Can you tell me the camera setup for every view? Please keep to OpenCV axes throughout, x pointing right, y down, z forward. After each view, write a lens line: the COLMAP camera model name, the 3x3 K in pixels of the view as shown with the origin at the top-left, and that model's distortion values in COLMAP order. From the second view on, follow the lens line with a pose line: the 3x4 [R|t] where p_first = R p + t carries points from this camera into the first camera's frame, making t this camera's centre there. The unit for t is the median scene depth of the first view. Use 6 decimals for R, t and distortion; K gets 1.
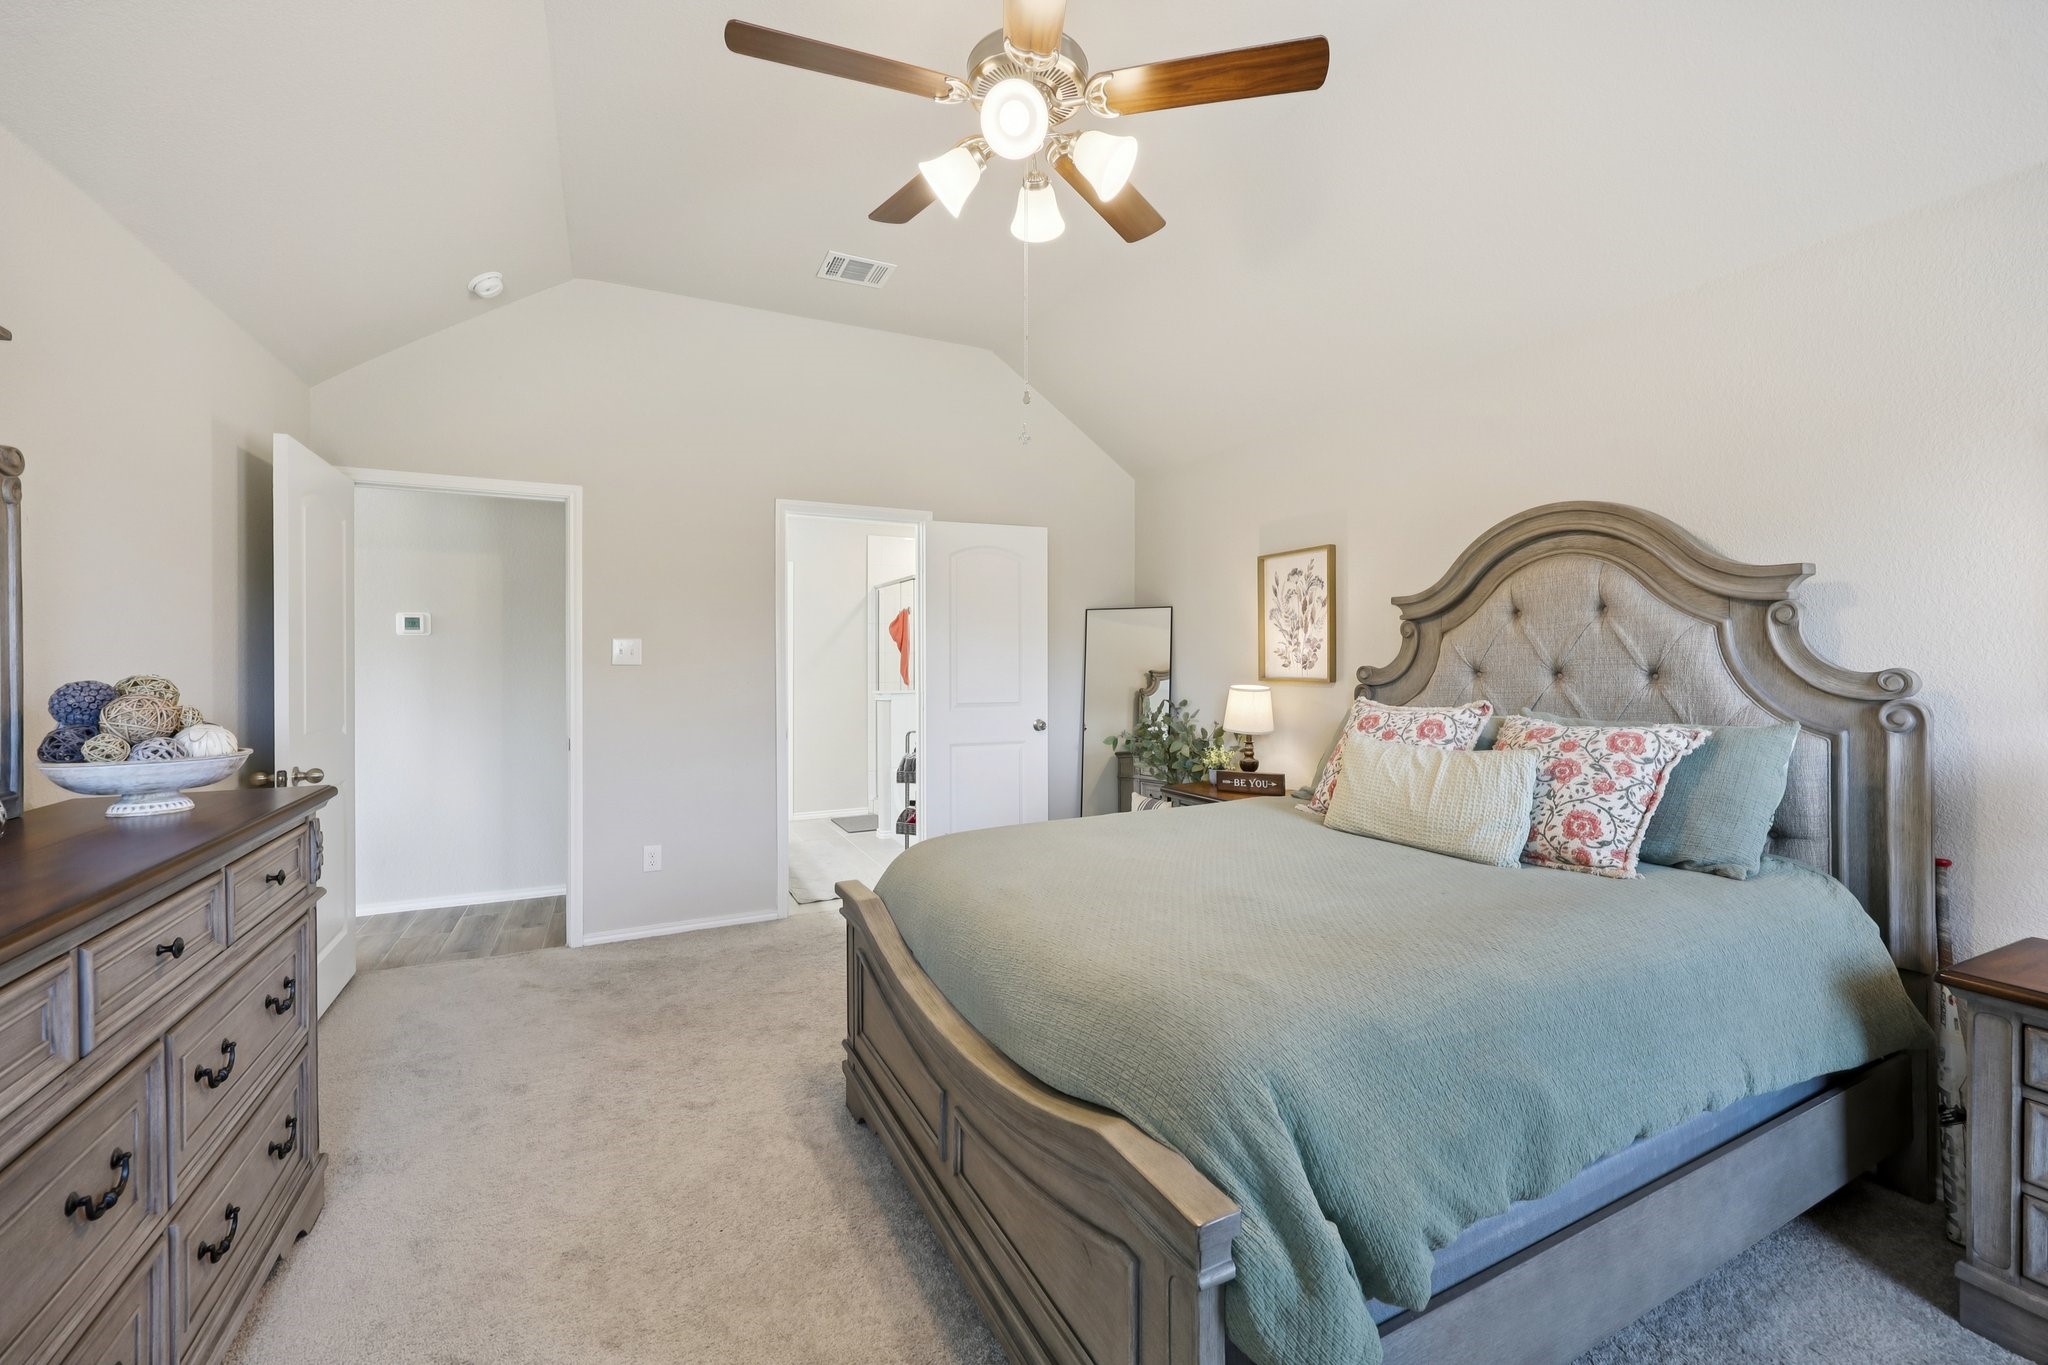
lens RADIAL K [[827.4, 0, 1016.0], [0, 827.4, 662.8], [0, 0, 1]] dist [-0.001513, -0.000005]
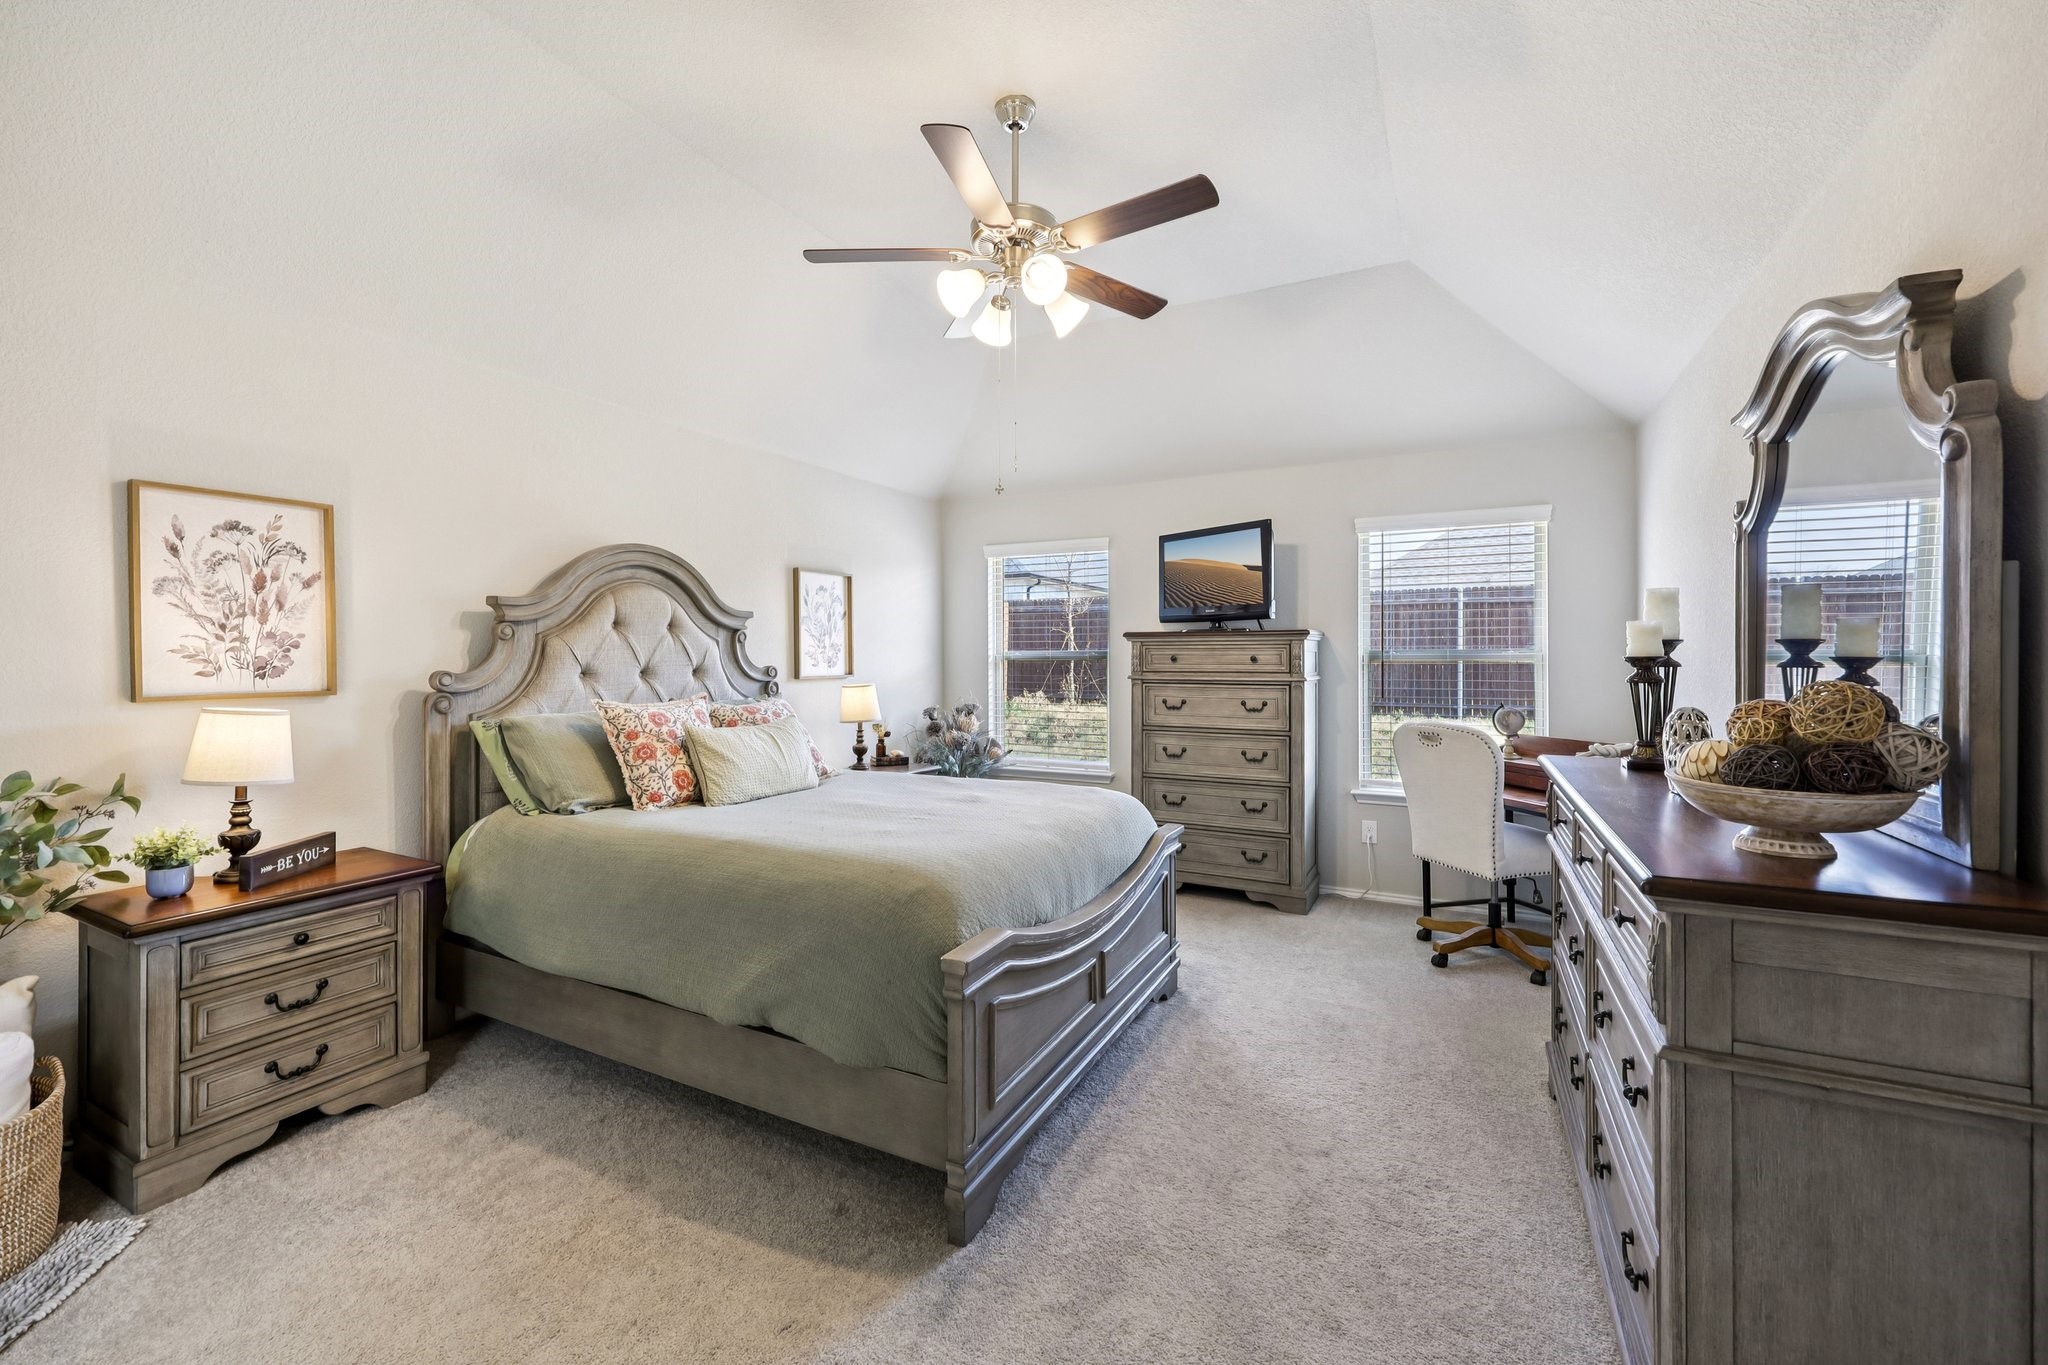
lens RADIAL K [[830.9, 0, 1022.3], [0, 830.9, 655.9], [0, 0, 1]] dist [-0.000086, -0.000061]
pose [[-0.580233, 0.017854, 0.814255, -0.542610], [0.017044, 0.999807, -0.009777, 0.006357], [-0.814272, 0.008205, -0.580425, 0.896158]]
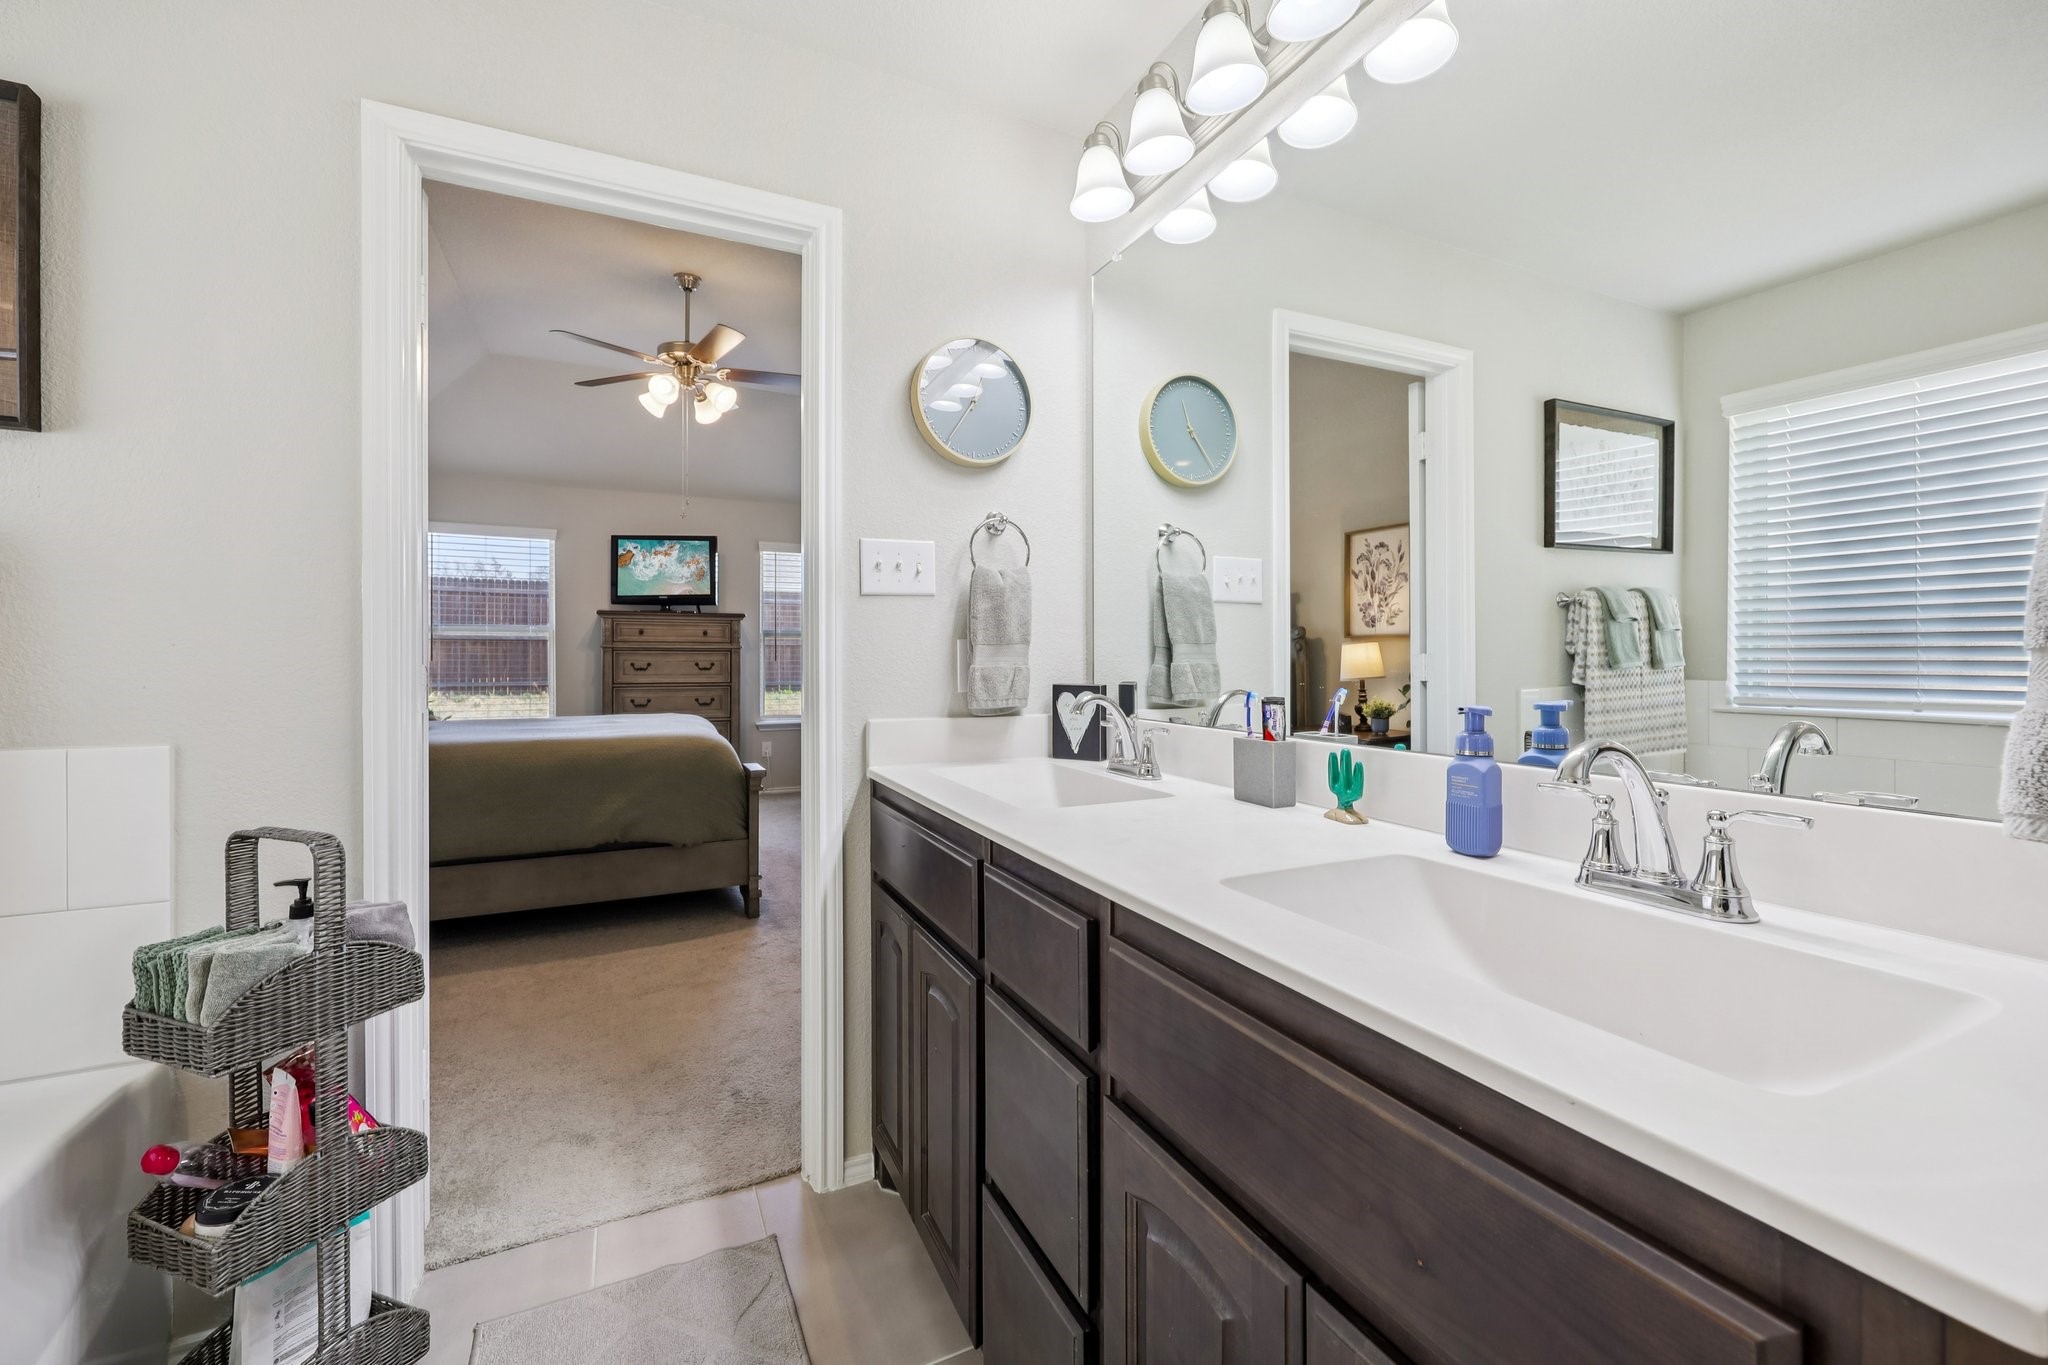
lens RADIAL K [[830.9, 0, 1022.3], [0, 830.9, 655.9], [0, 0, 1]] dist [-0.000086, -0.000061]
pose [[-0.999863, 0.009041, 0.013870, -0.442098], [0.009198, 0.999894, 0.011261, 0.036740], [-0.013767, 0.011387, -0.999840, 1.590481]]
